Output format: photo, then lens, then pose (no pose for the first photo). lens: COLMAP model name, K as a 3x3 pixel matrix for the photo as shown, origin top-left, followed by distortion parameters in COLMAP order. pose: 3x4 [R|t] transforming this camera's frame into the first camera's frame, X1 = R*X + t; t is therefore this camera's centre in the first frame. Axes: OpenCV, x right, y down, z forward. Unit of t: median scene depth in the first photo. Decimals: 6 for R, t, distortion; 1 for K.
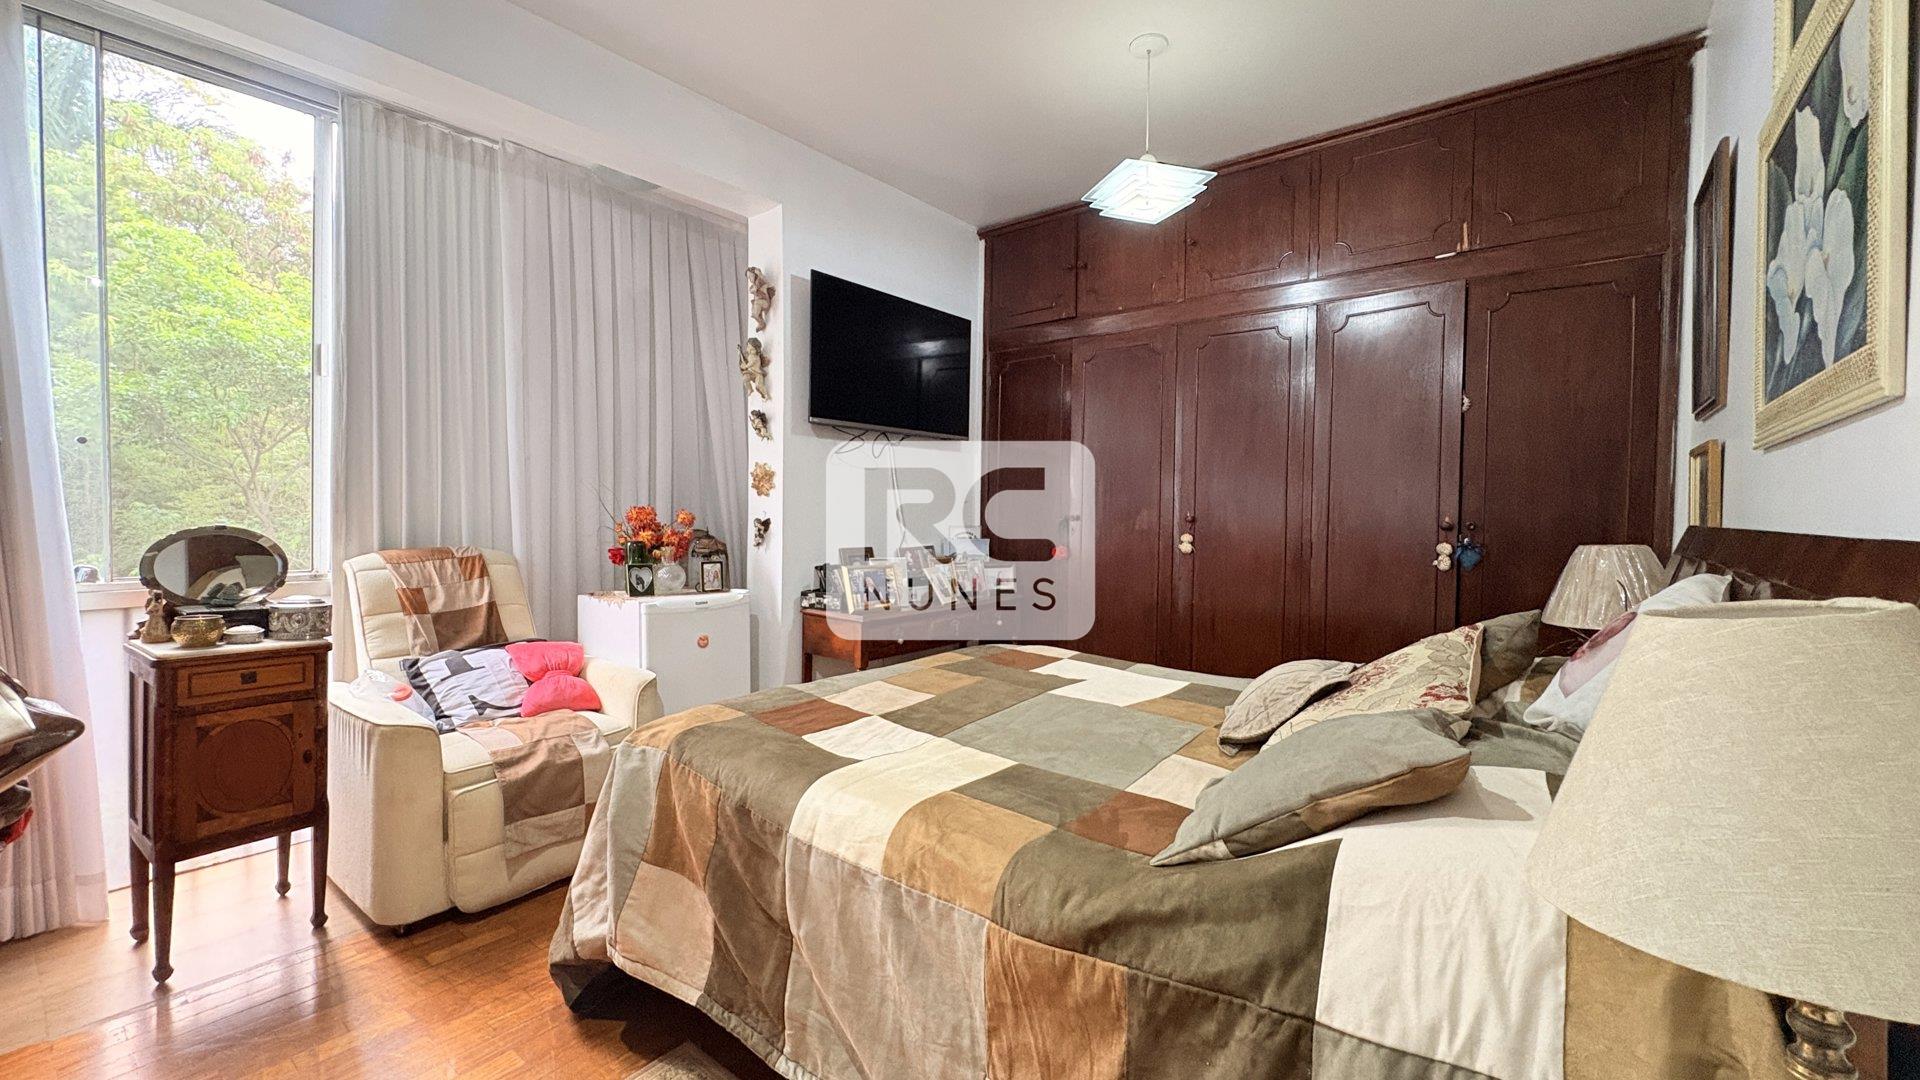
lens RADIAL K [[765.1, 0, 960.6], [0, 765.1, 535.0], [0, 0, 1]] dist [0.001538, 0.000531]
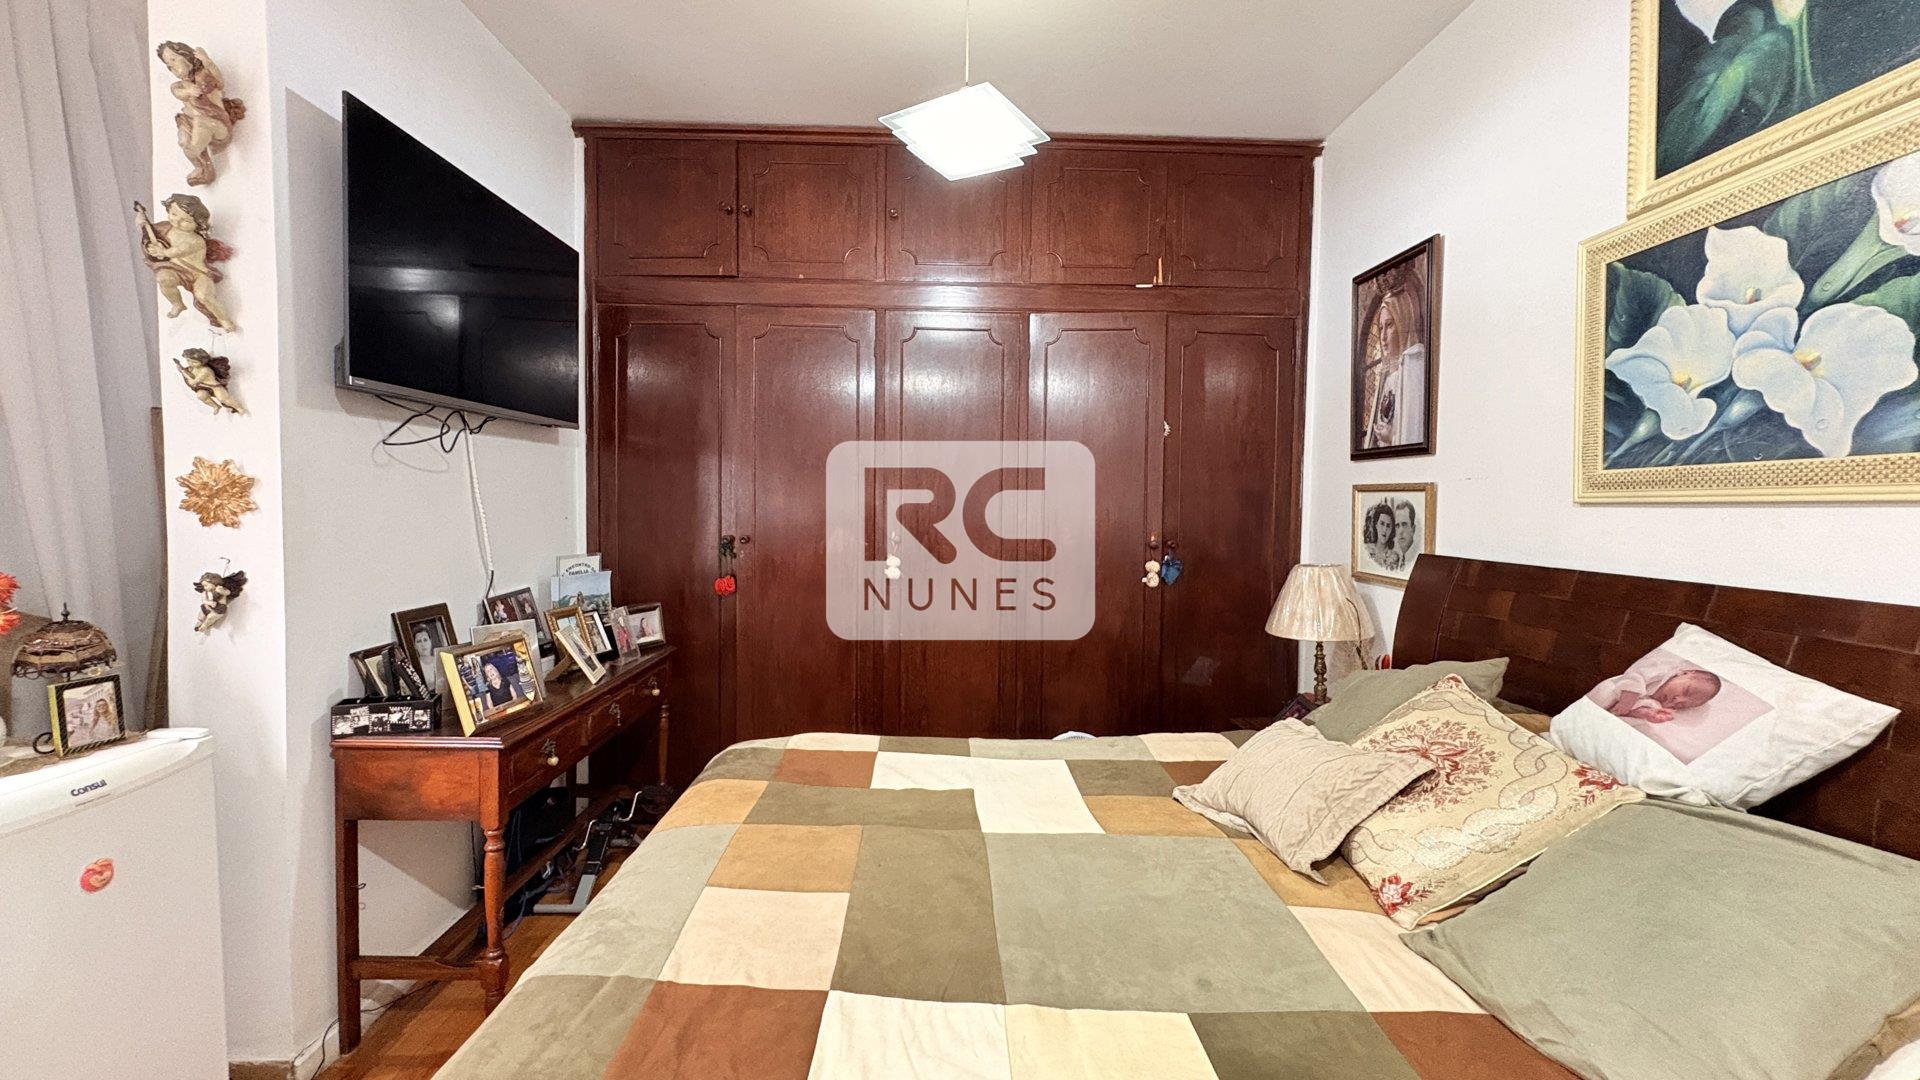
lens RADIAL K [[765.1, 0, 960.6], [0, 765.1, 535.0], [0, 0, 1]] dist [0.001538, 0.000531]
pose [[0.762093, -0.030429, 0.646753, -0.217080], [0.019119, 0.999517, 0.024498, -0.049086], [-0.647186, -0.006305, 0.762306, 0.322679]]
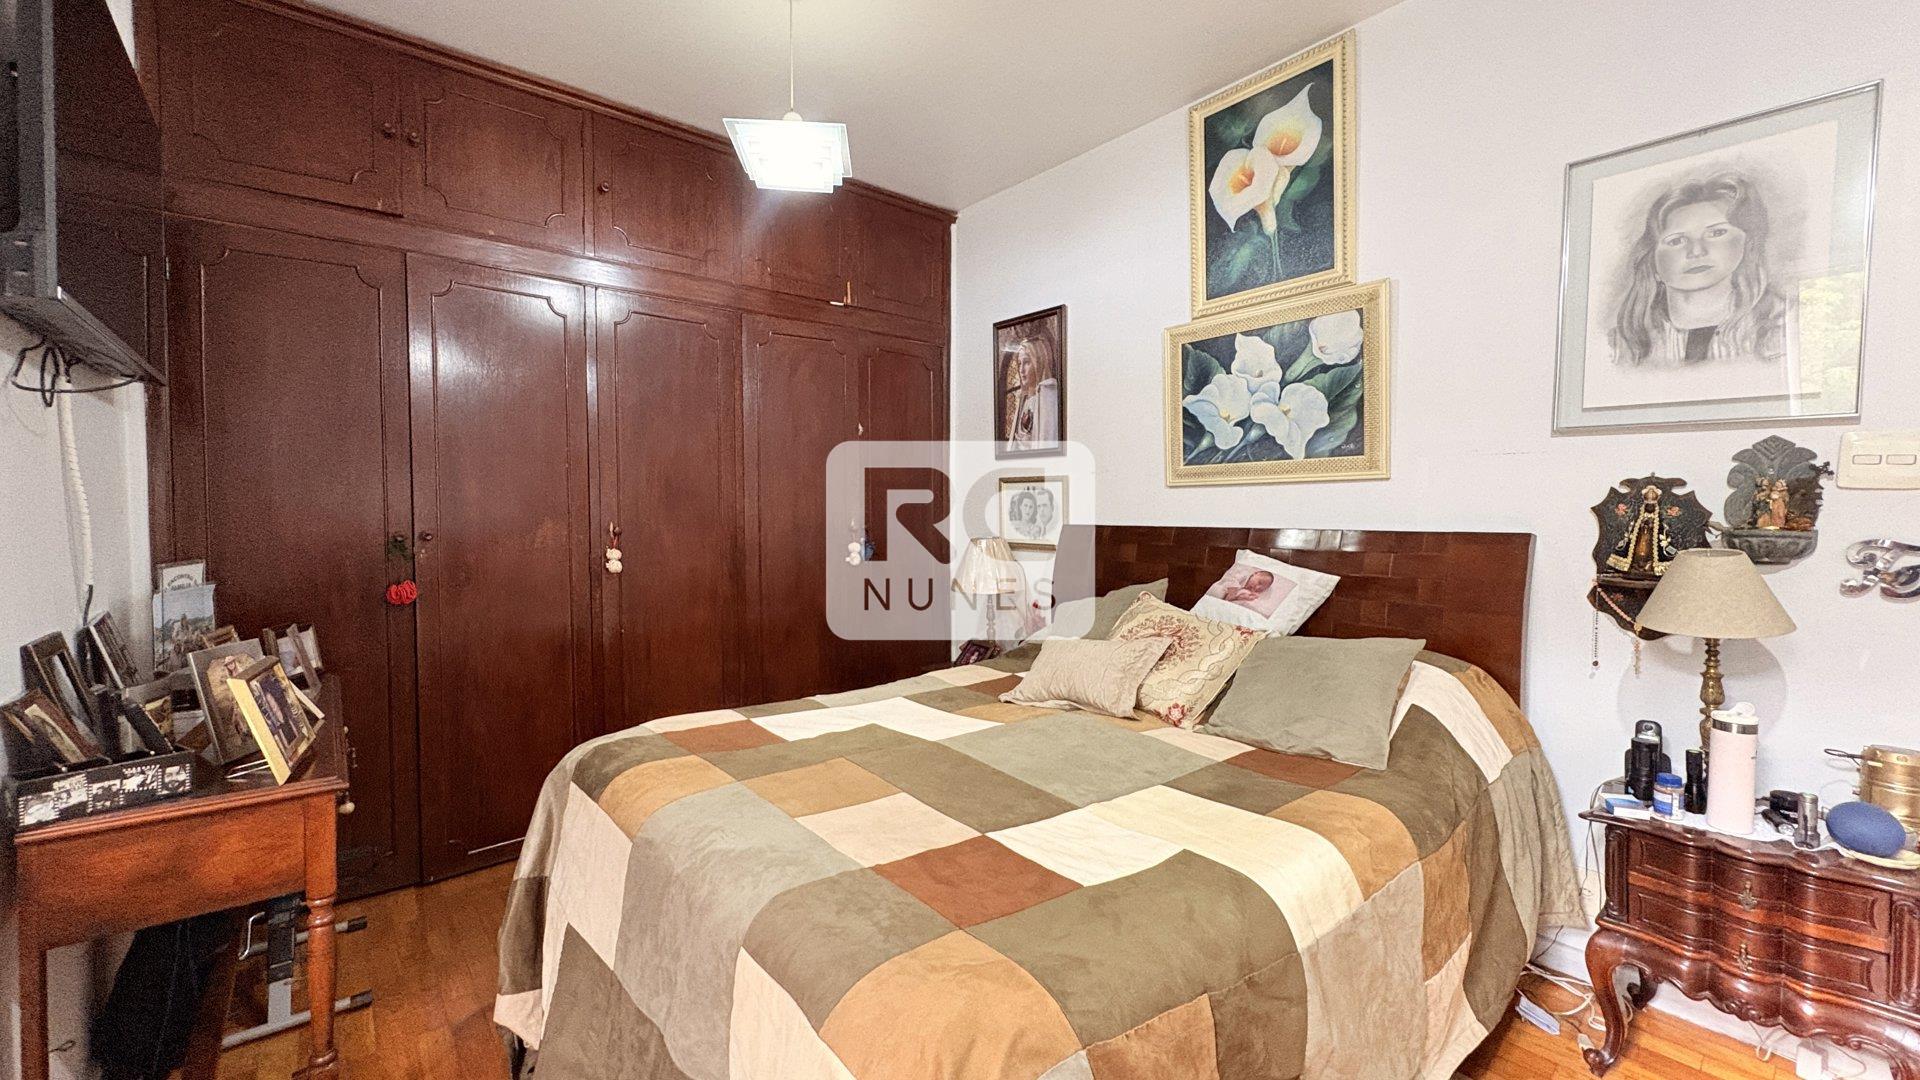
lens RADIAL K [[765.1, 0, 960.6], [0, 765.1, 535.0], [0, 0, 1]] dist [0.001538, 0.000531]
pose [[0.201158, -0.044269, 0.978558, -0.458810], [0.037146, 0.998604, 0.037540, -0.035860], [-0.978854, 0.028799, 0.202522, 0.513127]]
